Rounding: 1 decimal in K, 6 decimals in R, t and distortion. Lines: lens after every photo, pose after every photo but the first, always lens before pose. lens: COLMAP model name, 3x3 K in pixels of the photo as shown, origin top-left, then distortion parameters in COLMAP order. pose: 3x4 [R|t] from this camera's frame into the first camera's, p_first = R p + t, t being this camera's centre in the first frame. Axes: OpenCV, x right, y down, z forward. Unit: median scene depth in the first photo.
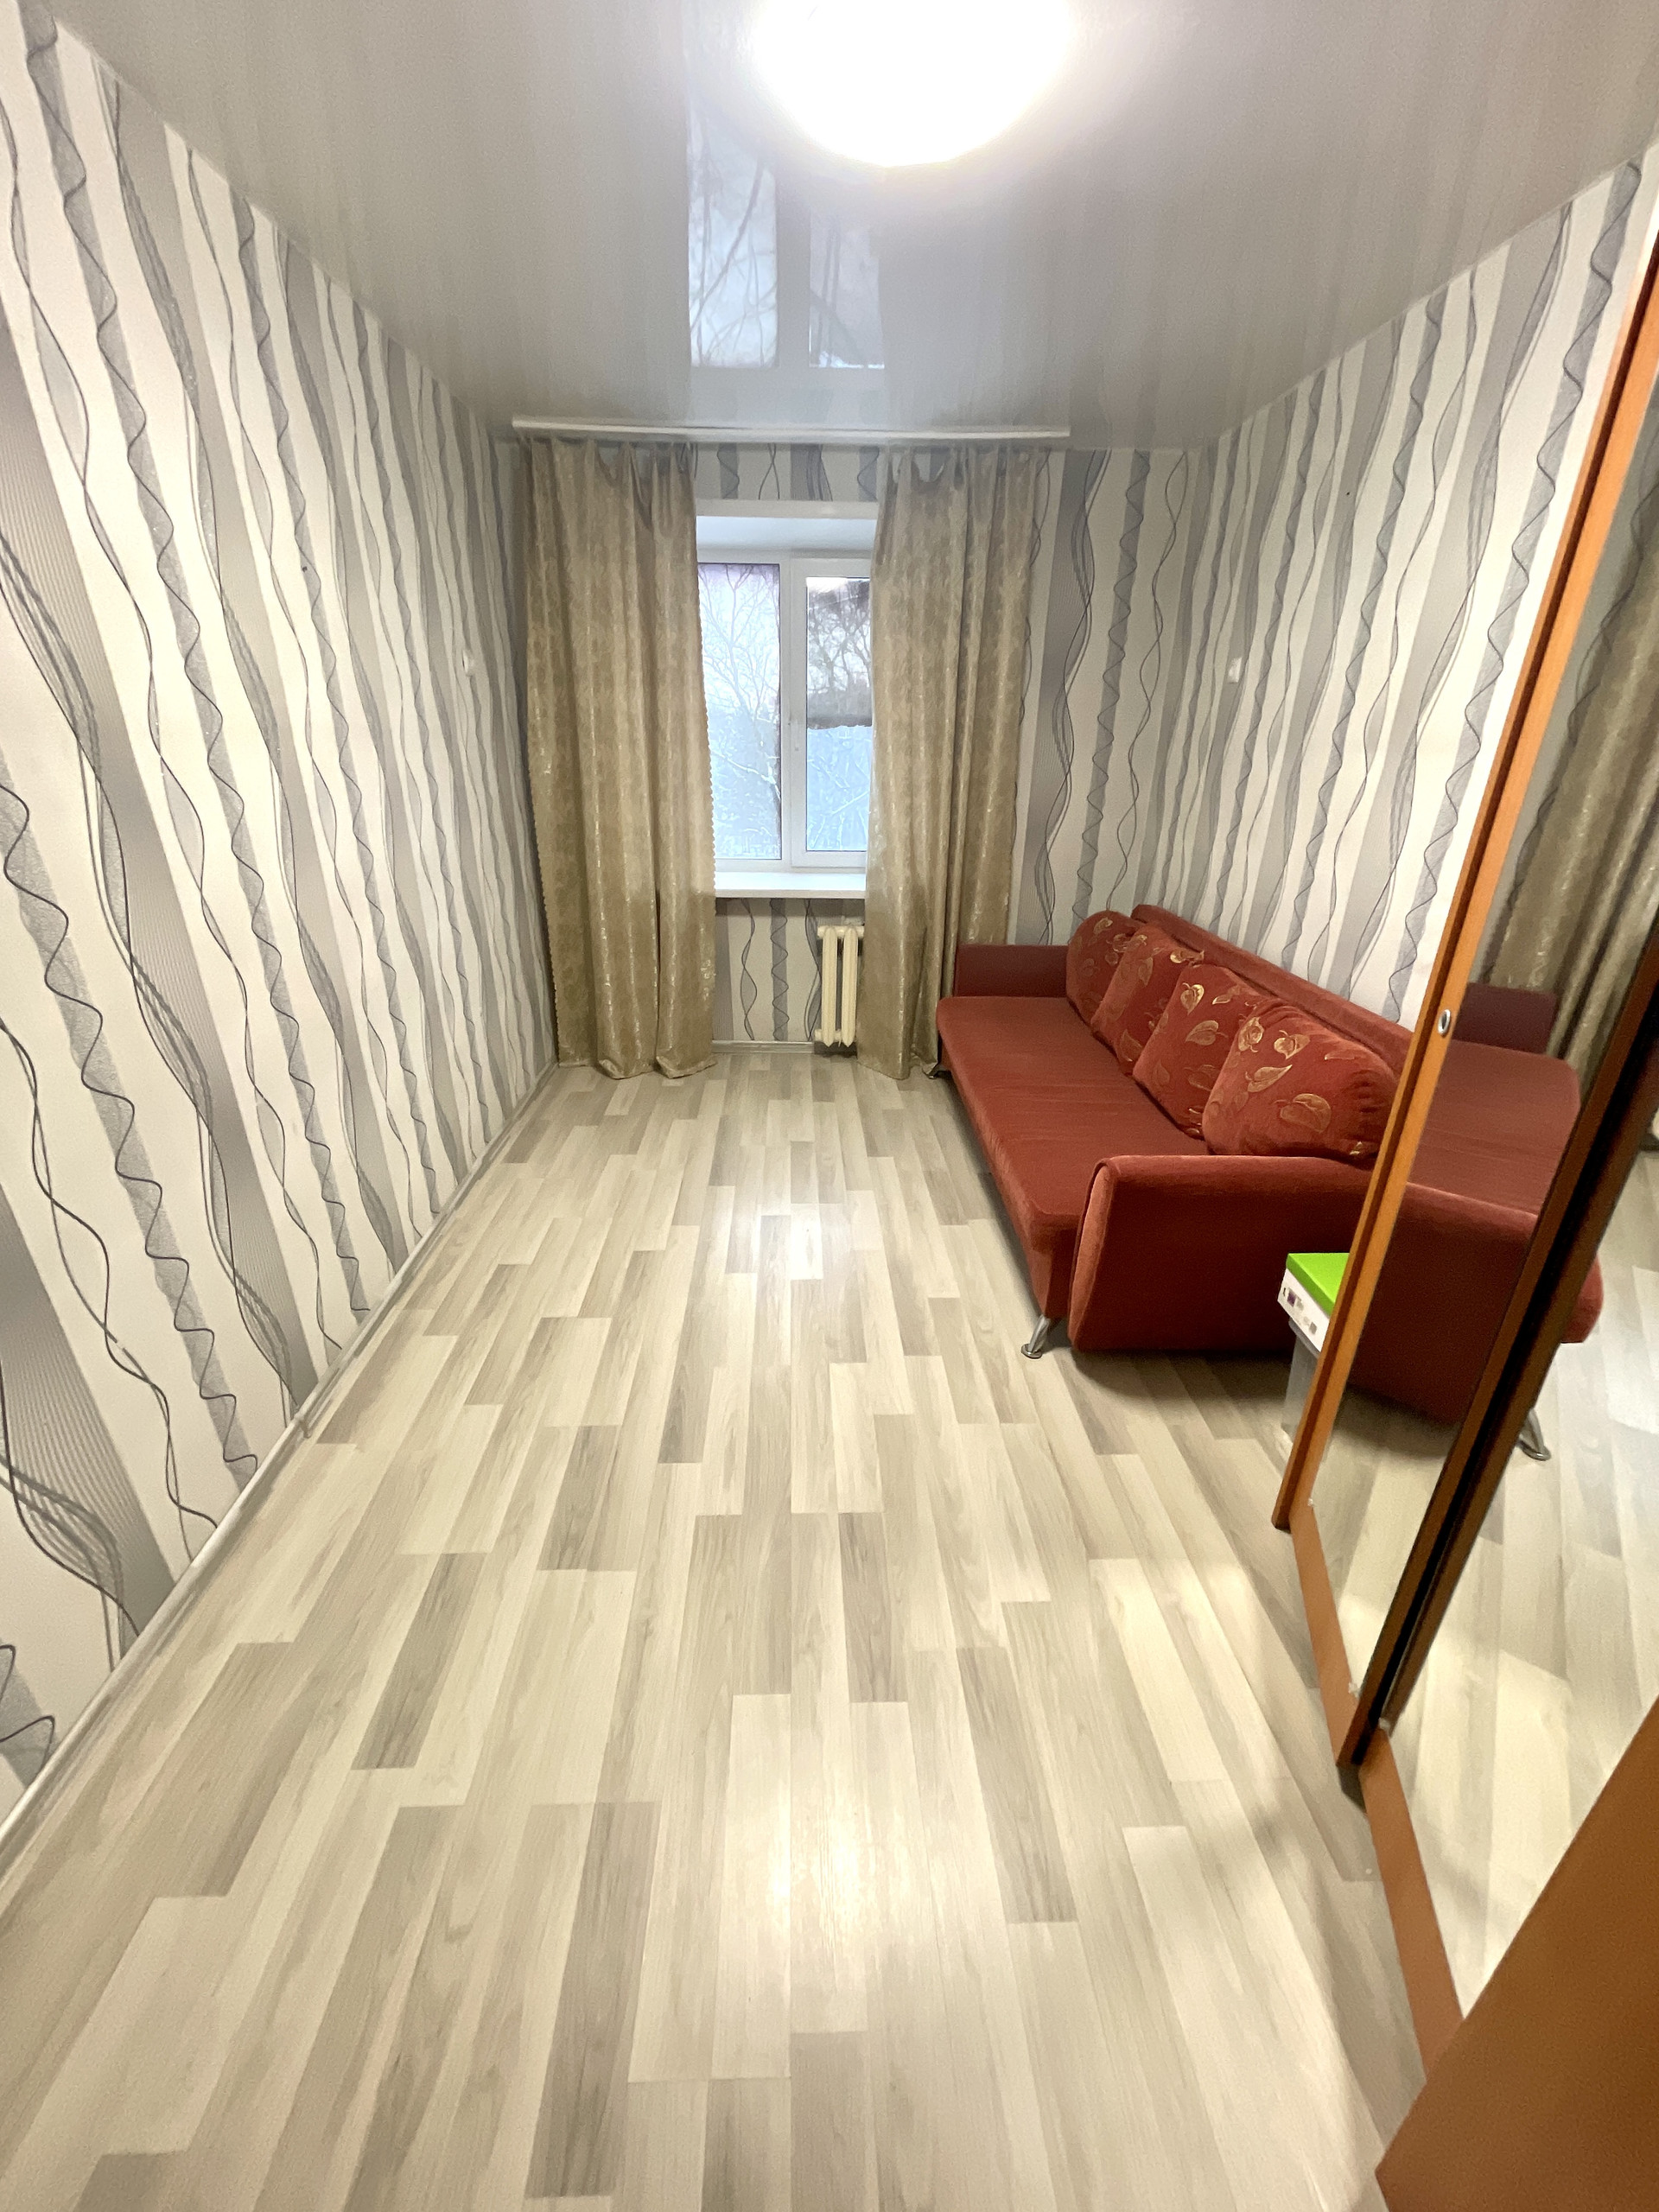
lens RADIAL K [[890.0, 0, 838.9], [0, 890.0, 1127.4], [0, 0, 1]] dist [-0.002745, -0.000022]
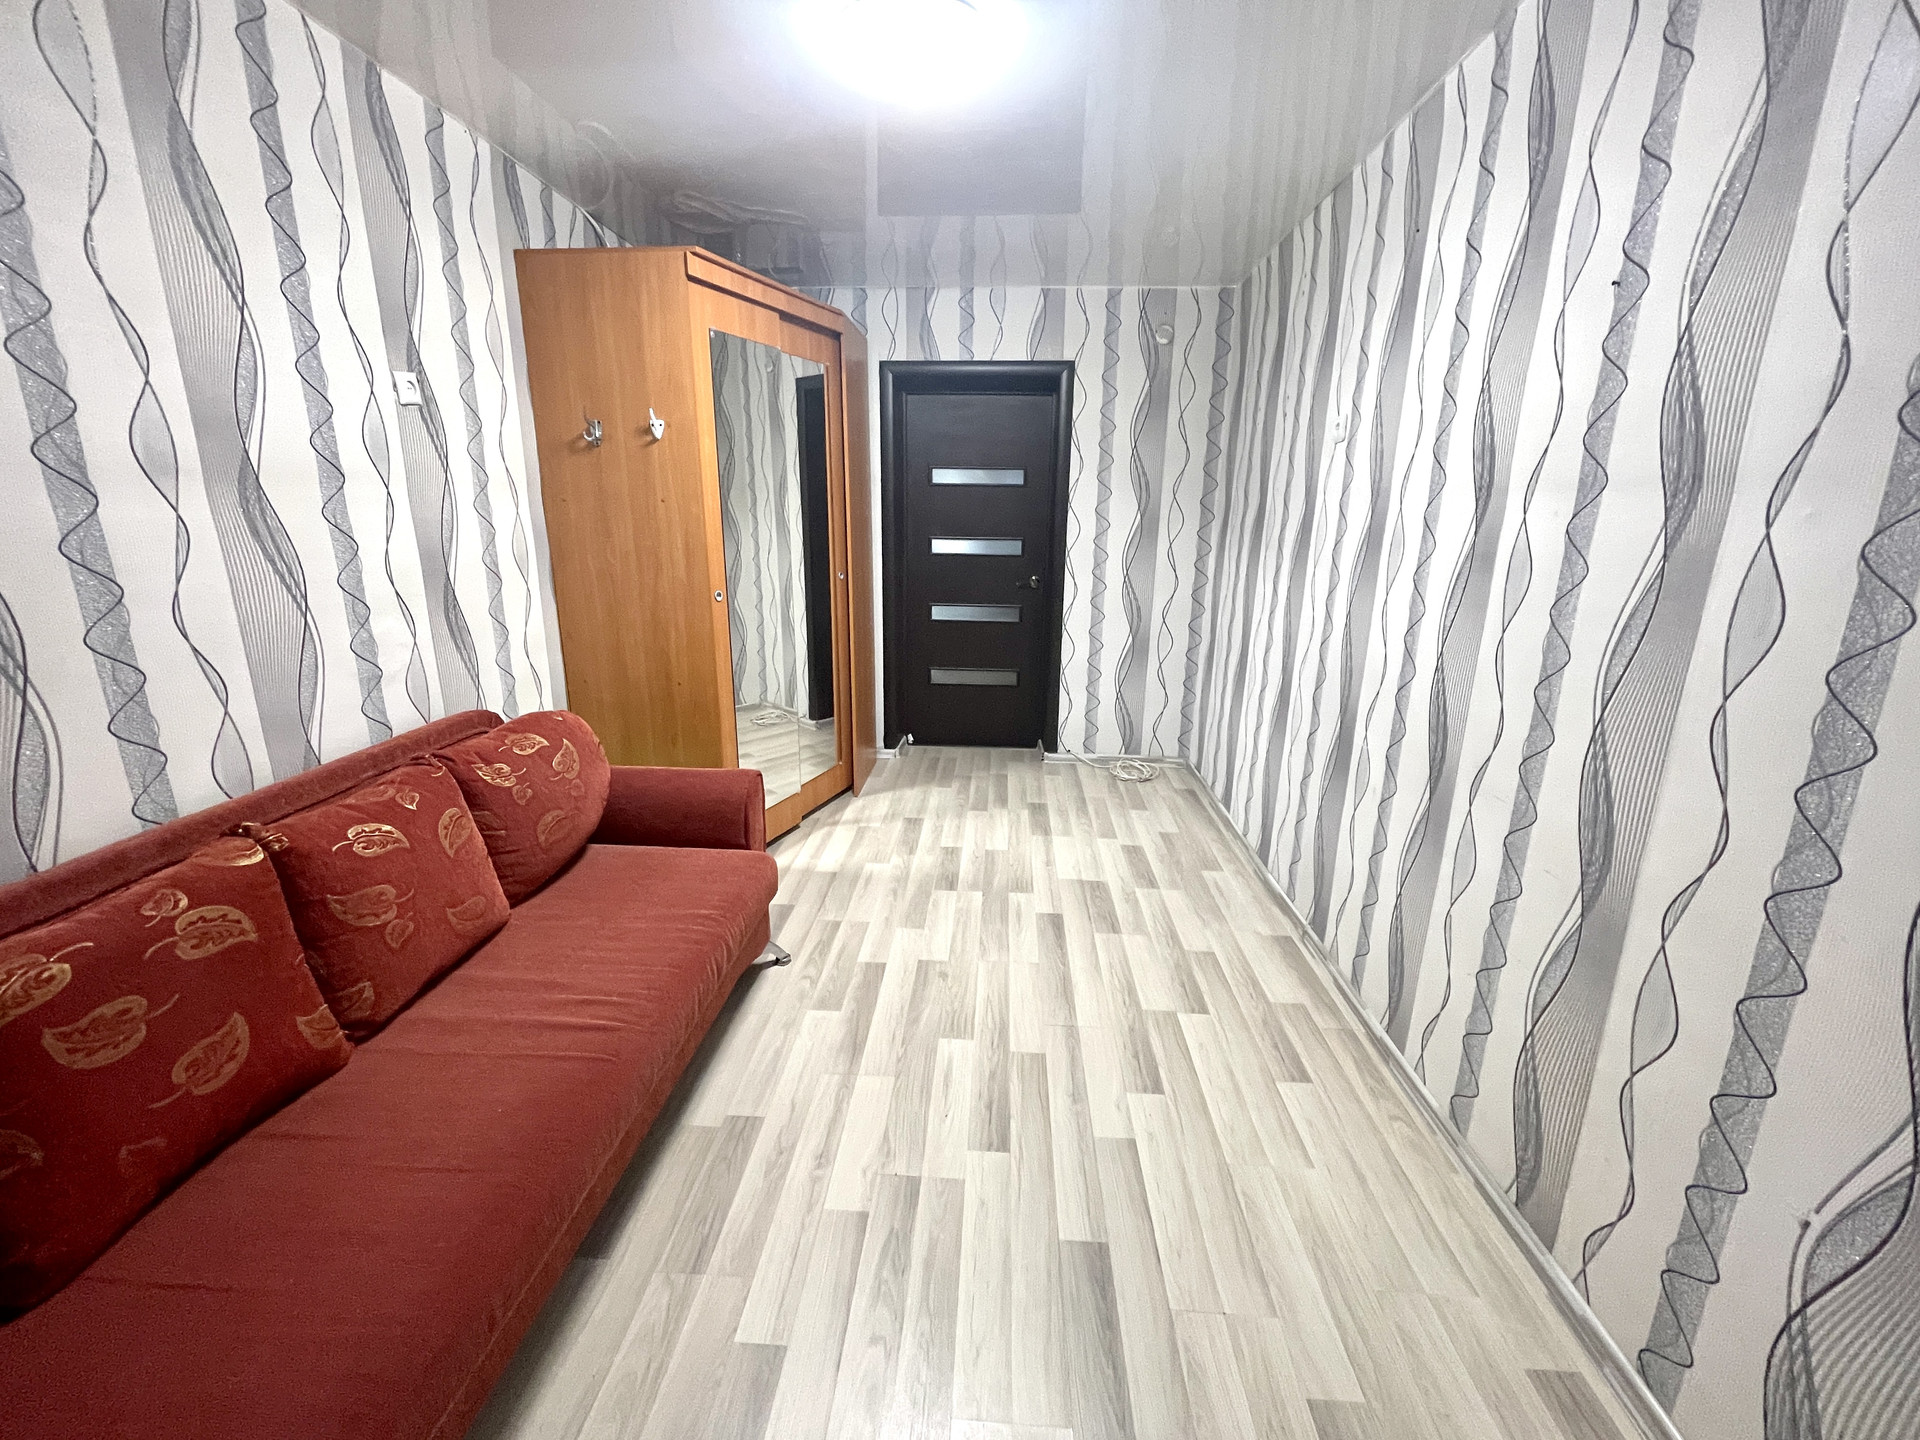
lens RADIAL K [[772.5, 0, 969.1], [0, 772.5, 703.8], [0, 0, 1]] dist [-0.002745, -0.000022]
pose [[-0.995133, -0.046703, 0.086768, -0.132812], [0.017352, 0.783733, 0.620855, -0.785889], [-0.096999, 0.619339, -0.779109, 1.822107]]
